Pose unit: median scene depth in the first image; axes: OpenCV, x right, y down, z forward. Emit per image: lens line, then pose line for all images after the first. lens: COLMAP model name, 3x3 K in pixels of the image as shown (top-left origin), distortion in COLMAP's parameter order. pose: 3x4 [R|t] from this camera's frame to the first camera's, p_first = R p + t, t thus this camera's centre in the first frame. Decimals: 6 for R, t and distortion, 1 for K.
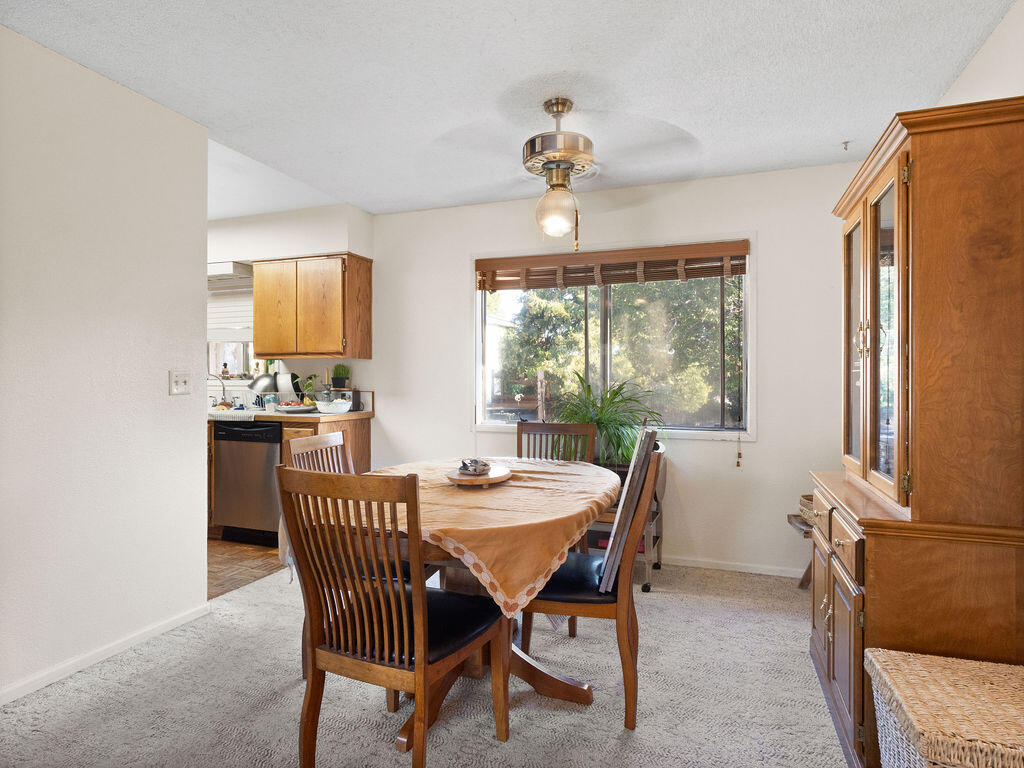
lens RADIAL K [[554.2, 0, 514.0], [0, 554.2, 384.5], [0, 0, 1]] dist [0.000507, 0.001578]
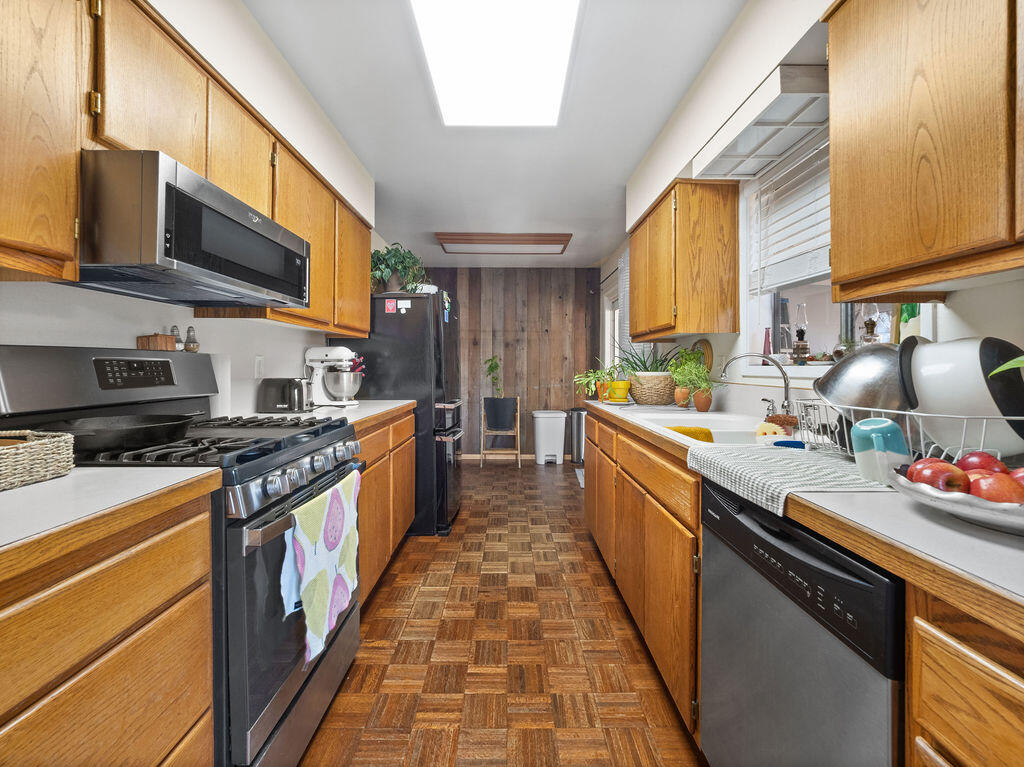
lens RADIAL K [[439.4, 0, 518.9], [0, 439.4, 367.3], [0, 0, 1]] dist [-0.001499, 0.000915]
pose [[0.348078, -0.000466, -0.937466, -0.287287], [-0.005577, 0.999981, -0.002568, -0.004845], [0.937449, 0.006122, 0.348069, 0.731711]]
